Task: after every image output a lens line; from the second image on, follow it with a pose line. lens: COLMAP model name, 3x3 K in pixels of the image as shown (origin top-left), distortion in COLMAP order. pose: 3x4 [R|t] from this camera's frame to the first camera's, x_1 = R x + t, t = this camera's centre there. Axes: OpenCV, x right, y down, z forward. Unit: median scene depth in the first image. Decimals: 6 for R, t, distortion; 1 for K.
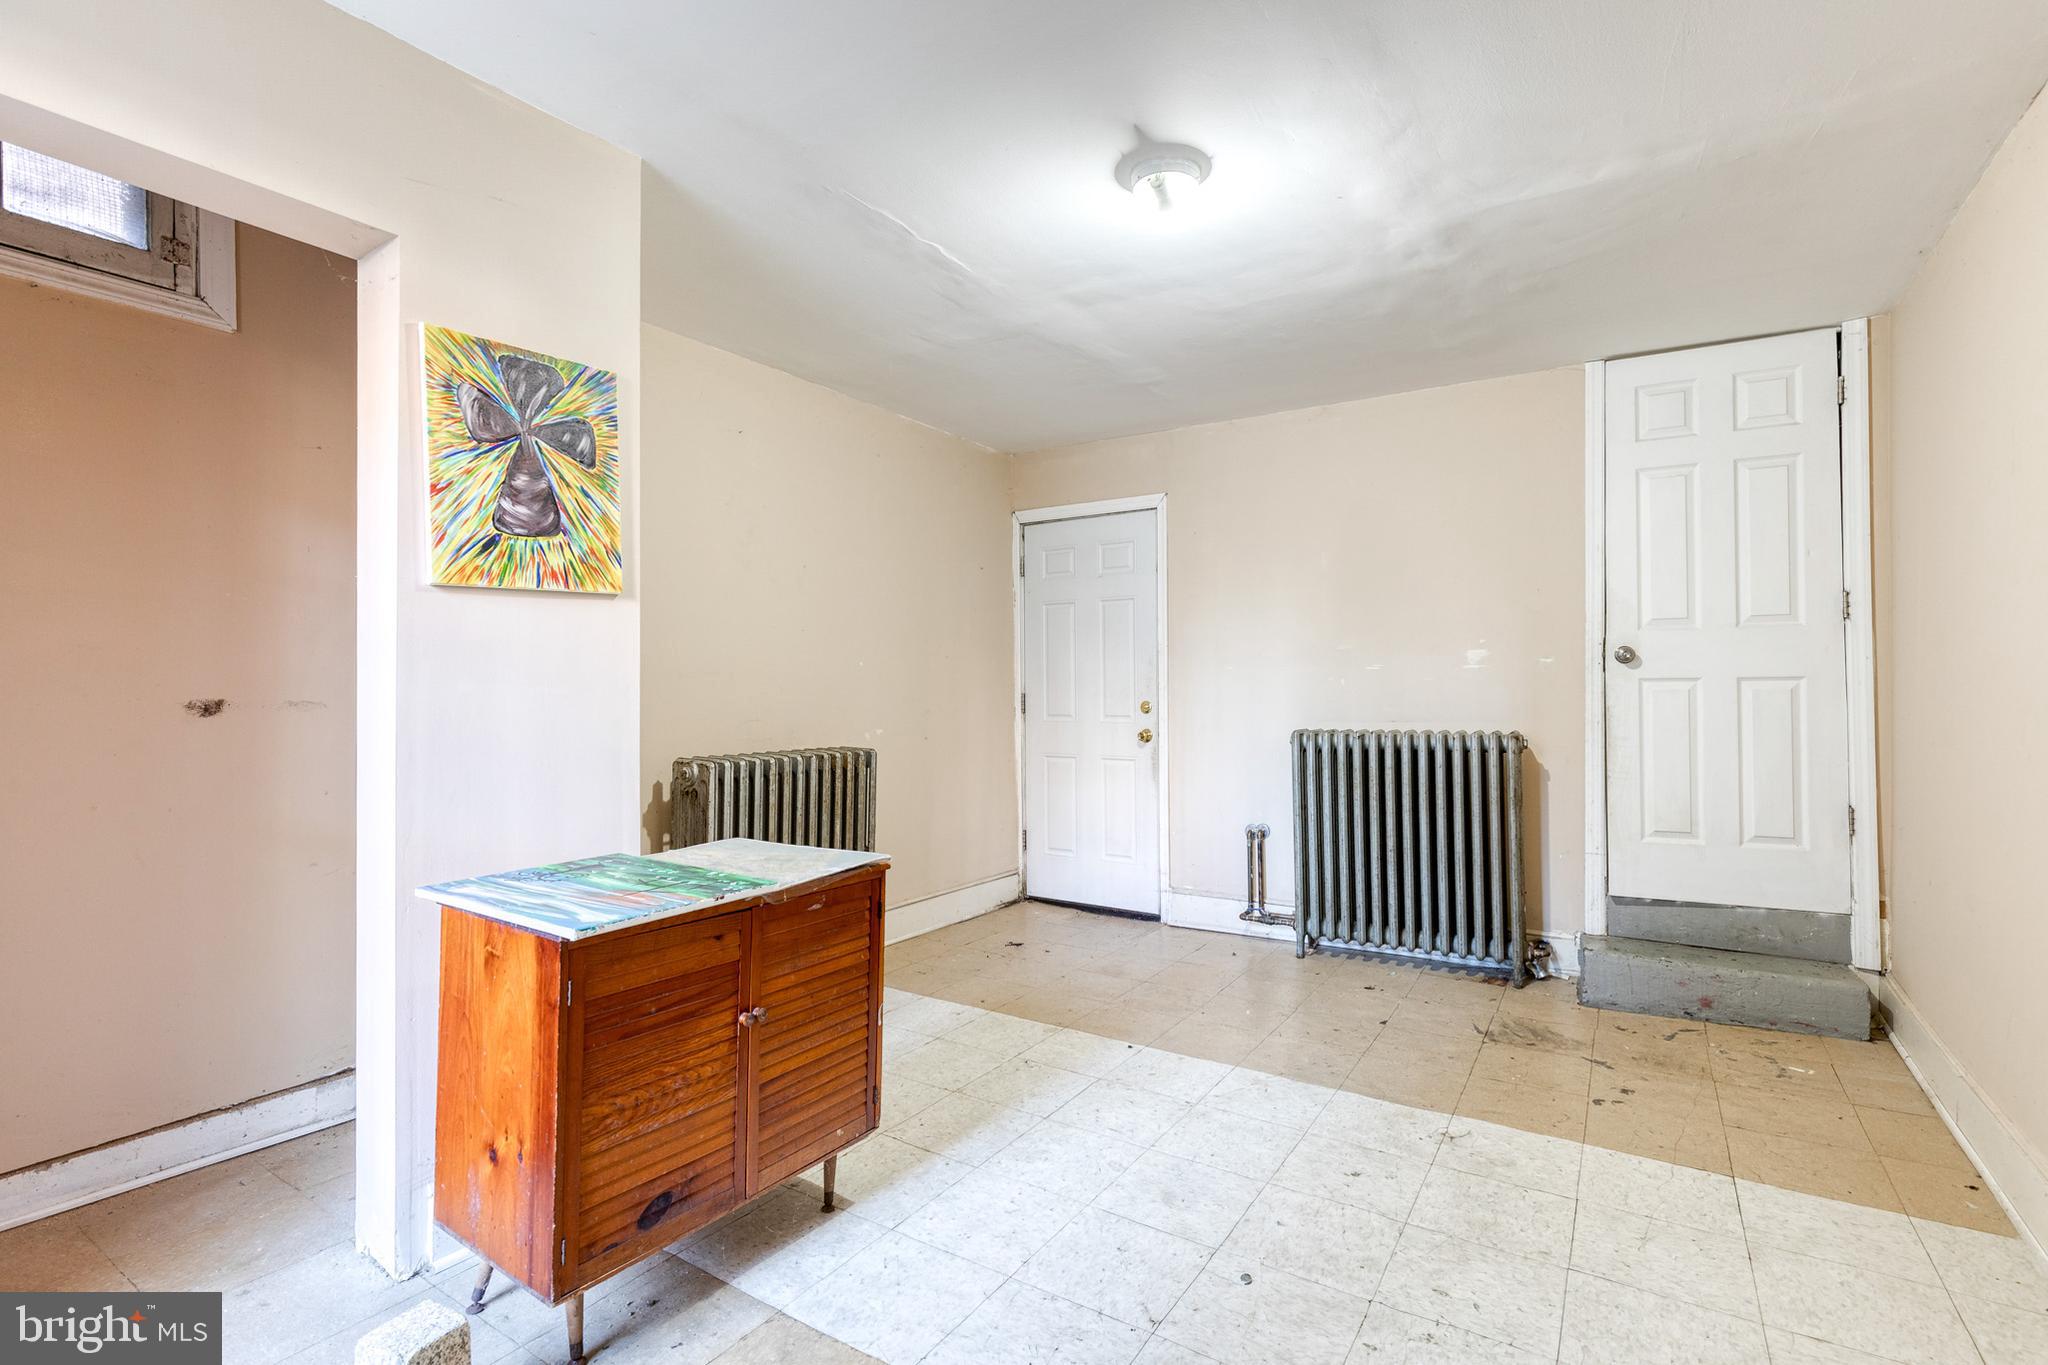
lens RADIAL K [[959.6, 0, 1079.1], [0, 959.6, 683.8], [0, 0, 1]] dist [0.004729, -0.000528]
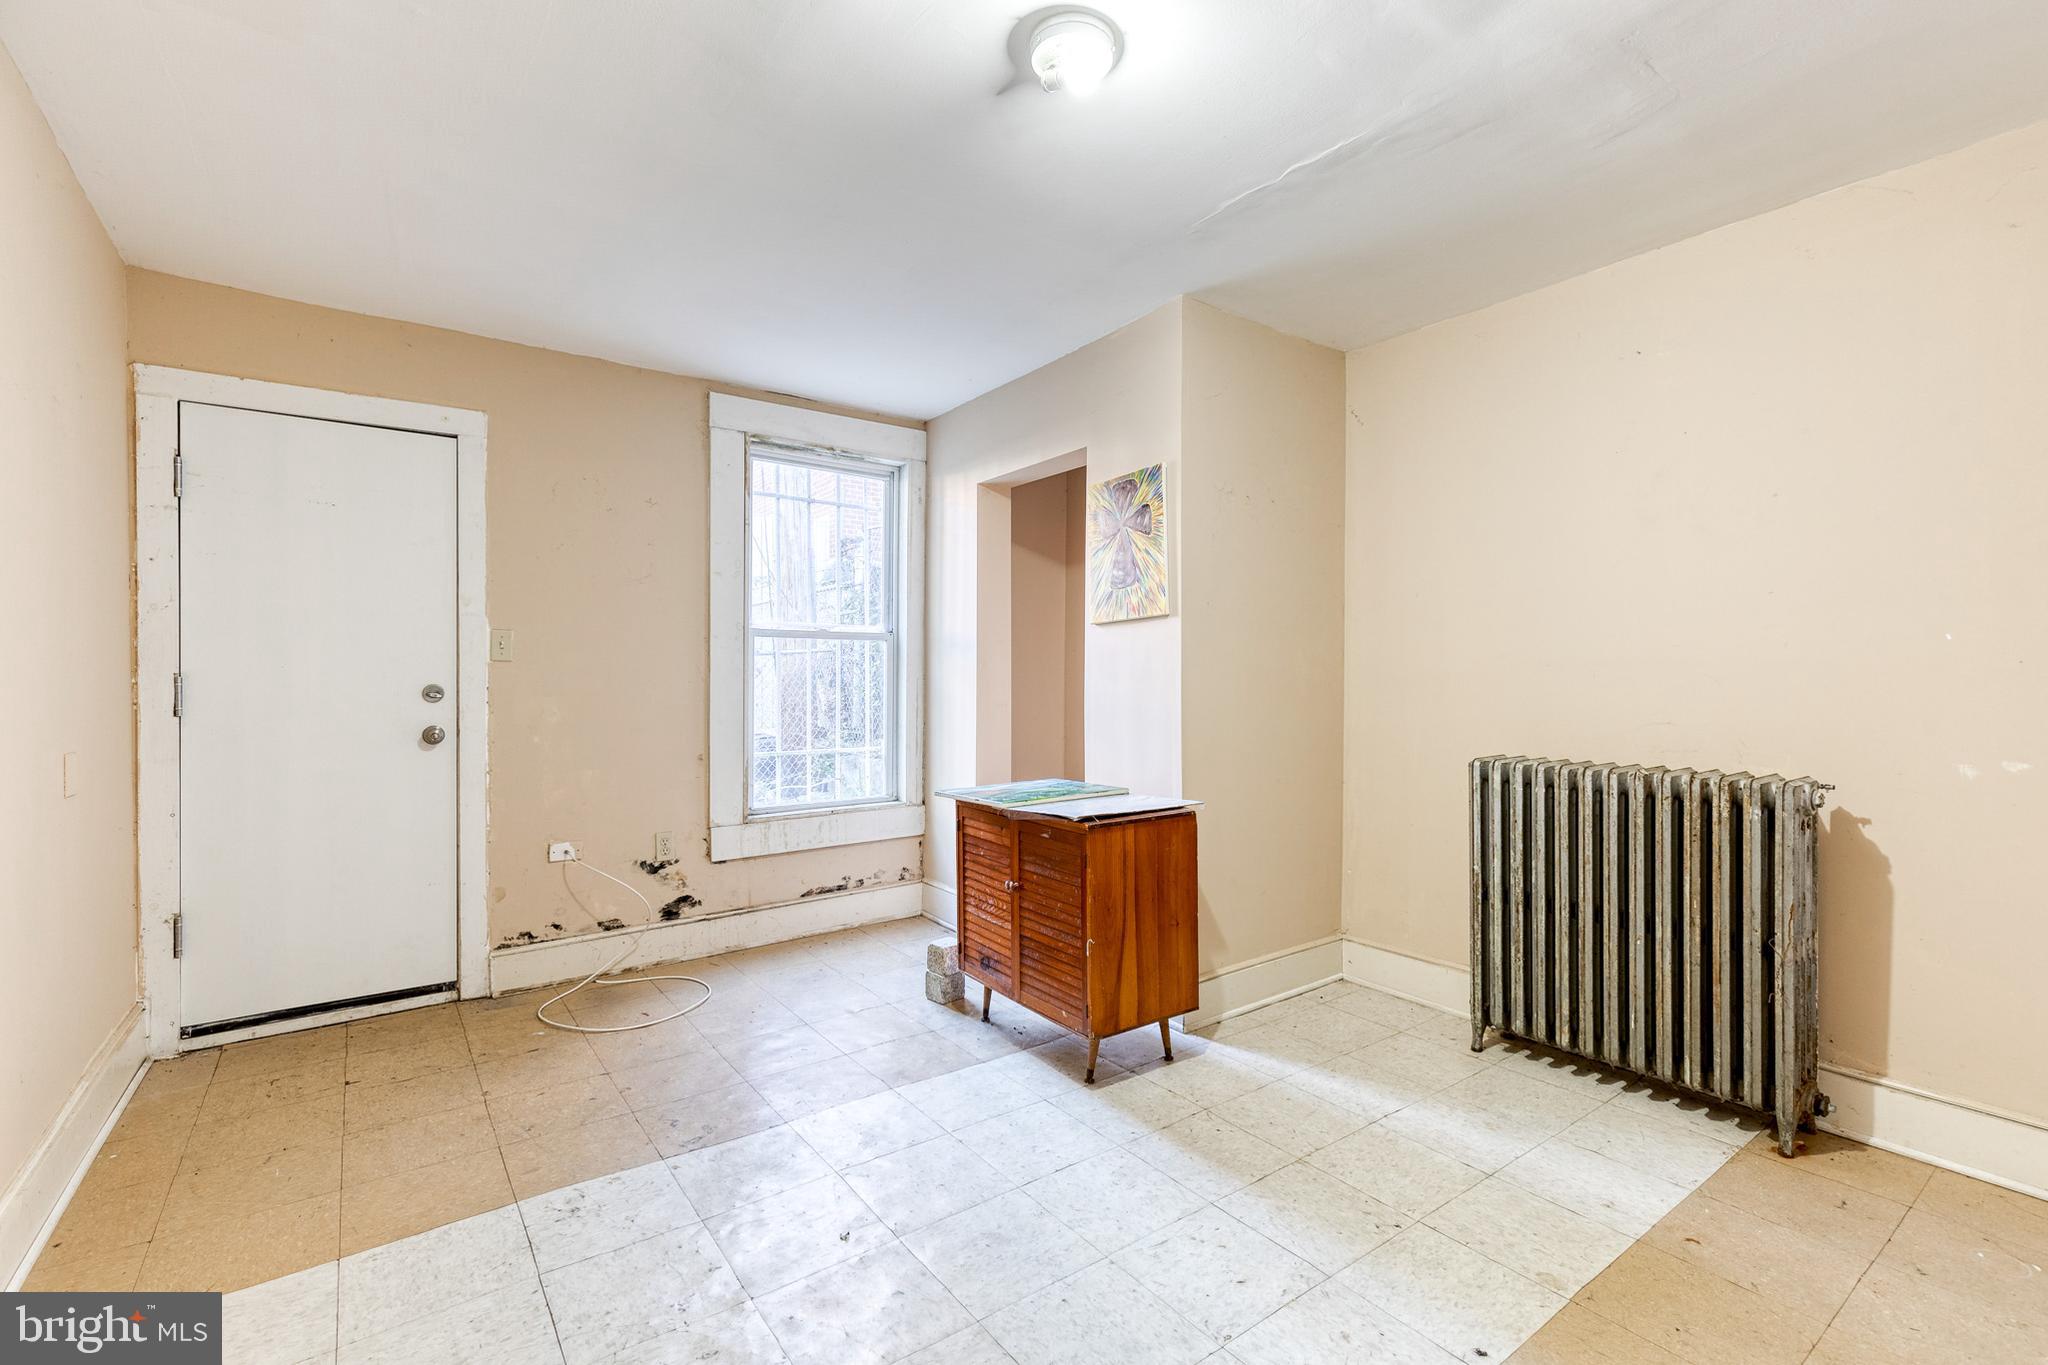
lens RADIAL K [[931.1, 0, 1017.1], [0, 931.1, 687.2], [0, 0, 1]] dist [0.008926, -0.001168]
pose [[-0.415057, 0.013682, -0.909692, 0.941571], [0.005197, 0.999906, 0.012668, -0.003865], [0.909780, 0.000530, -0.415089, 1.463731]]
